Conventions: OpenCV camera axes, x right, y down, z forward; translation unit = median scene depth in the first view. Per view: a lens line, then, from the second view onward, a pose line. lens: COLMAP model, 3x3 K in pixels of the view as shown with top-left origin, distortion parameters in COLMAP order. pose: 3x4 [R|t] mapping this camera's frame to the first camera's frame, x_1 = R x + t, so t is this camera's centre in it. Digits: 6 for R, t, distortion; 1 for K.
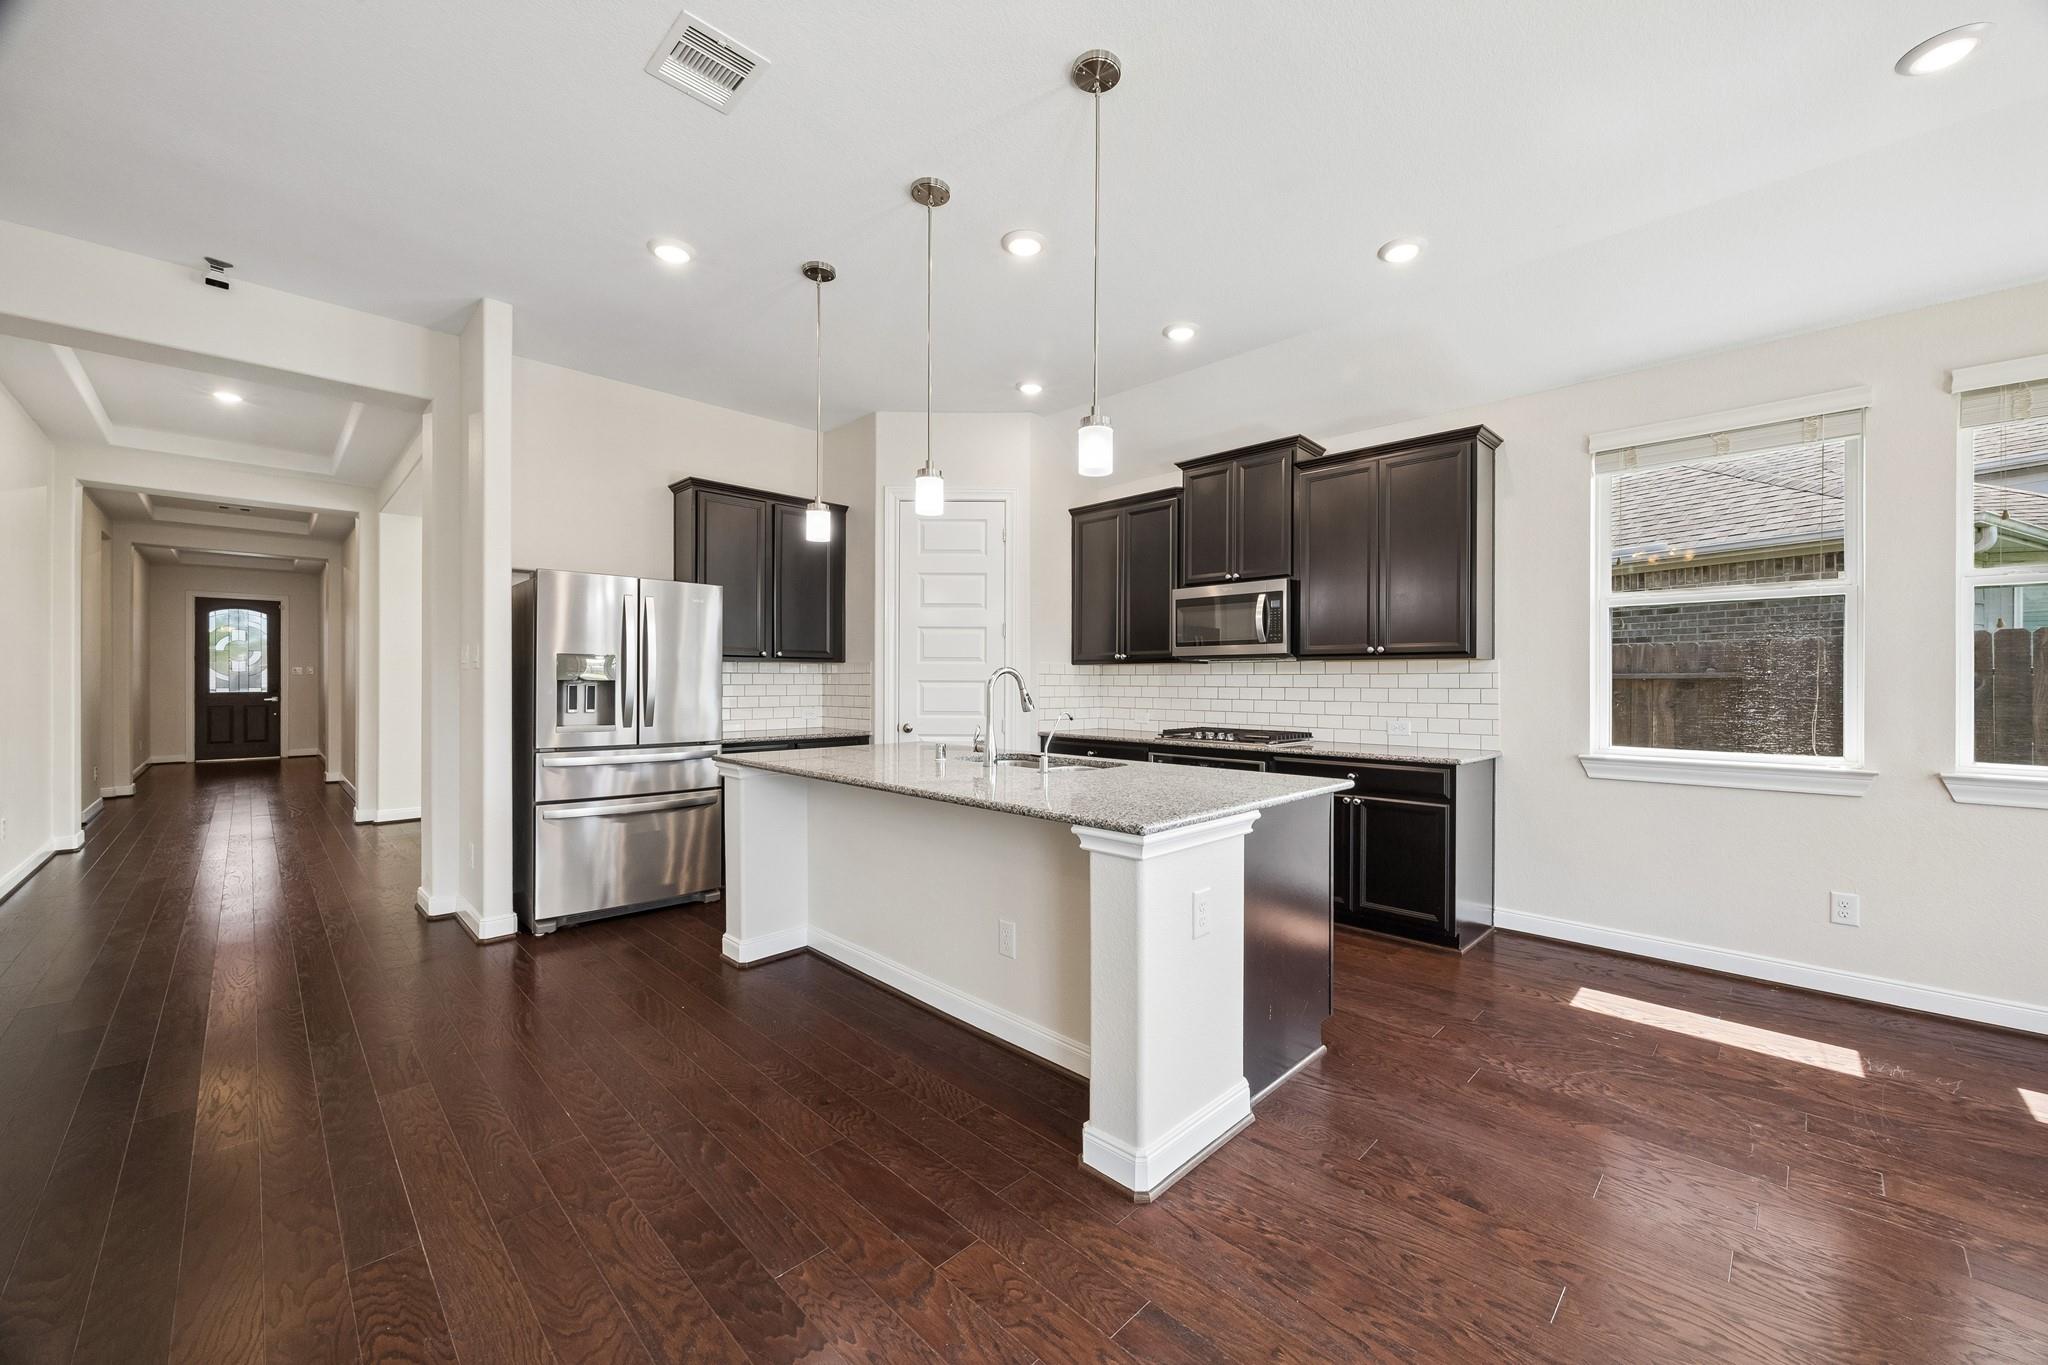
lens RADIAL K [[785.7, 0, 1033.2], [0, 785.7, 680.2], [0, 0, 1]] dist [-0.000736, -0.000196]
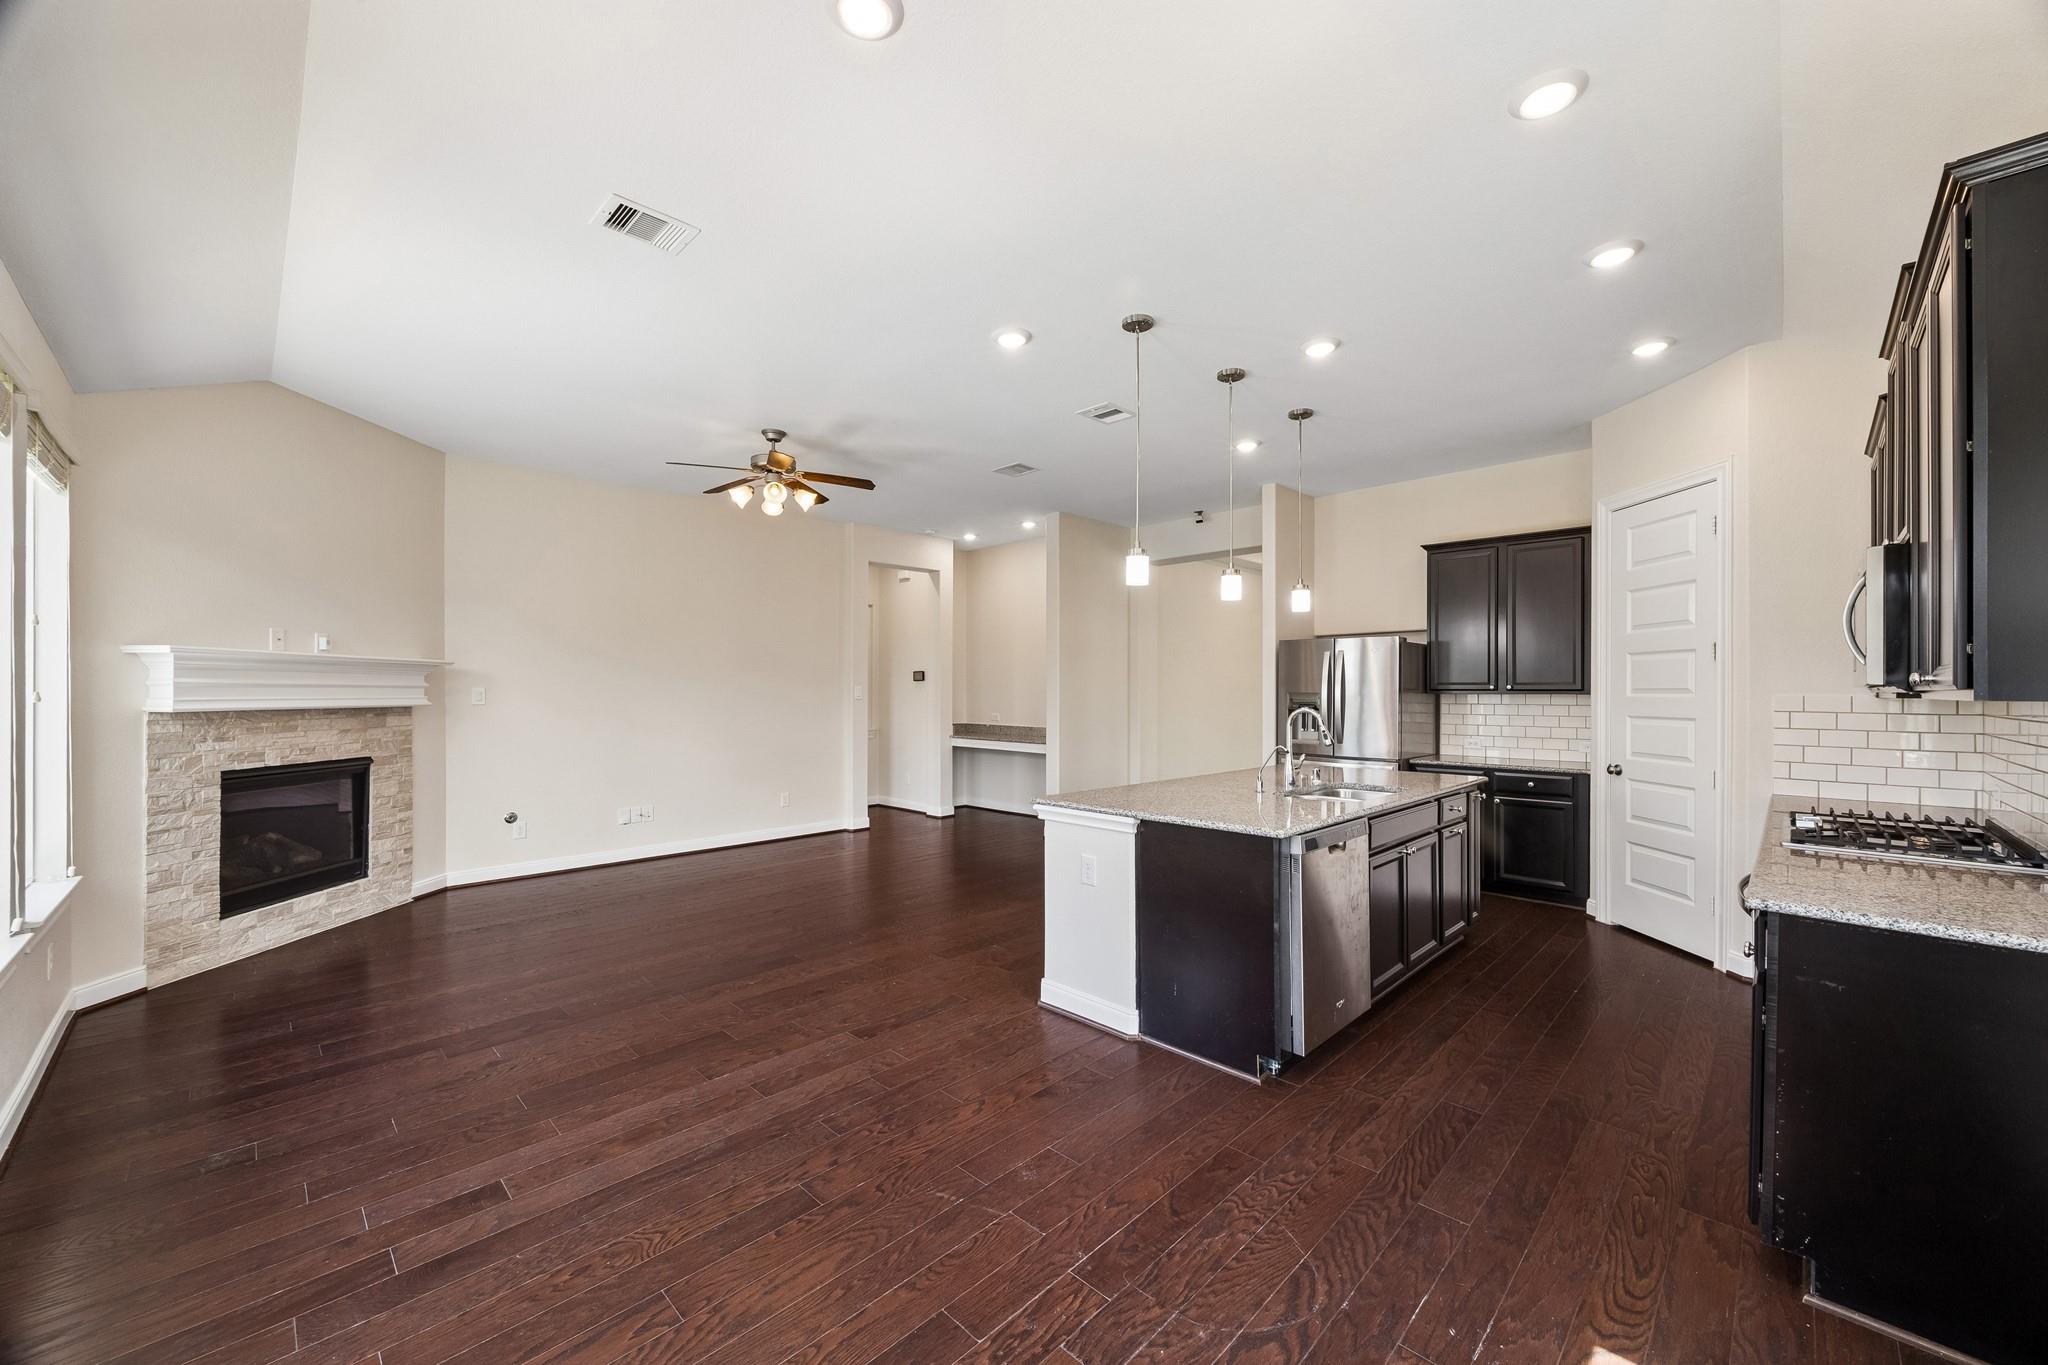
lens RADIAL K [[785.7, 0, 1033.2], [0, 785.7, 680.2], [0, 0, 1]] dist [-0.000736, -0.000196]
pose [[0.004617, -0.016004, -0.999861, 0.872270], [-0.002407, 0.999869, -0.016015, -0.028215], [0.999986, 0.002481, 0.004578, 0.427331]]
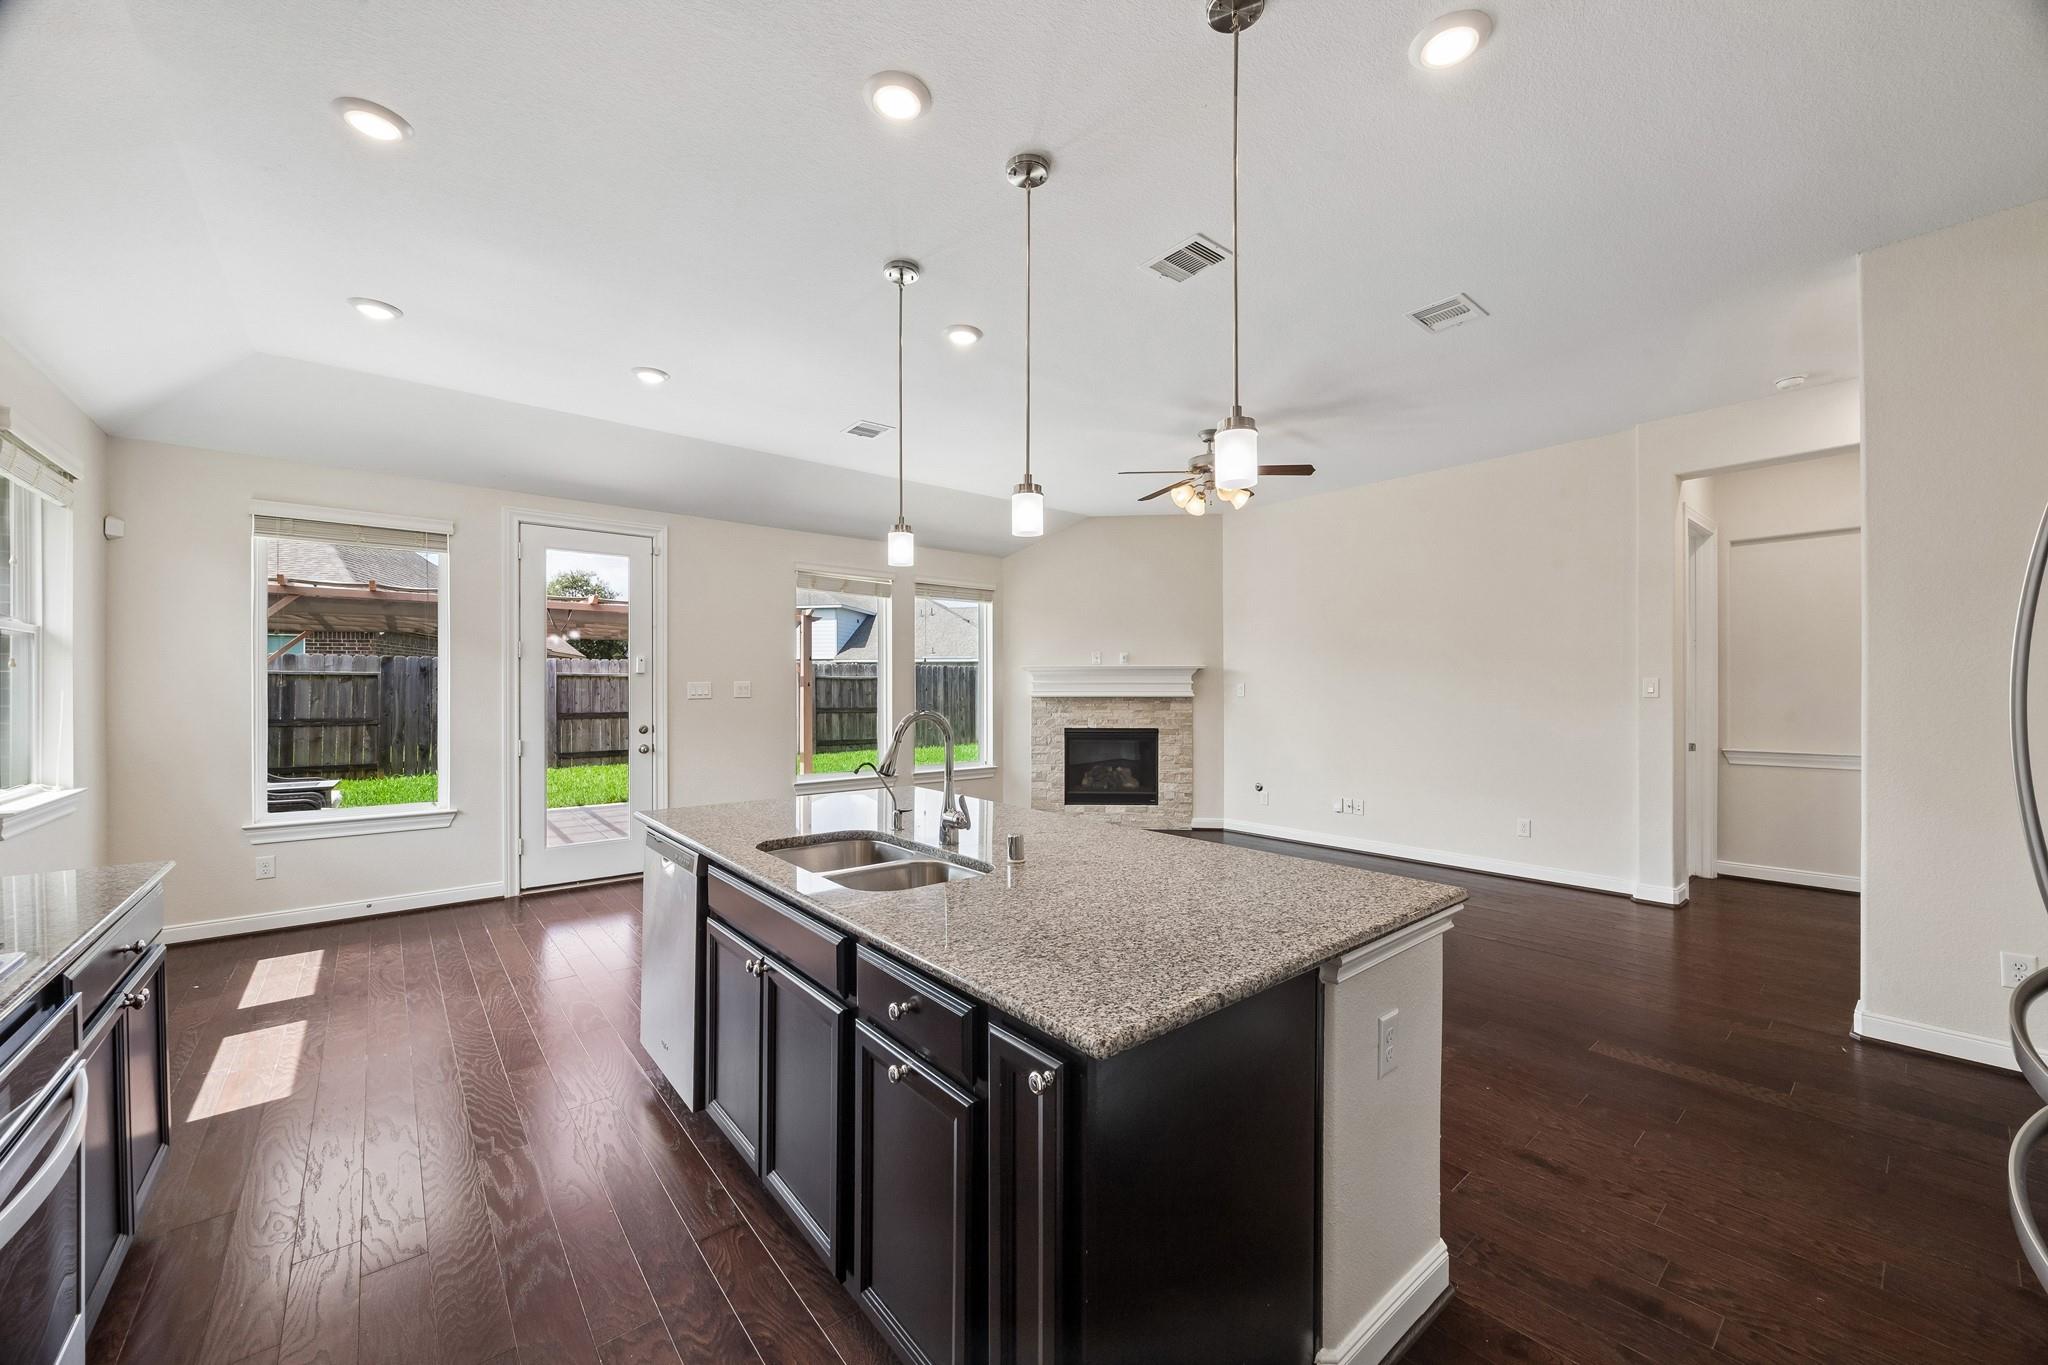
lens RADIAL K [[773.7, 0, 1026.9], [0, 773.7, 687.6], [0, 0, 1]] dist [0.000759, -0.000041]
pose [[-0.996637, -0.002168, 0.081915, -0.137680], [-0.002047, 0.999997, 0.001562, -0.028186], [-0.081918, 0.001389, -0.996638, 1.262374]]
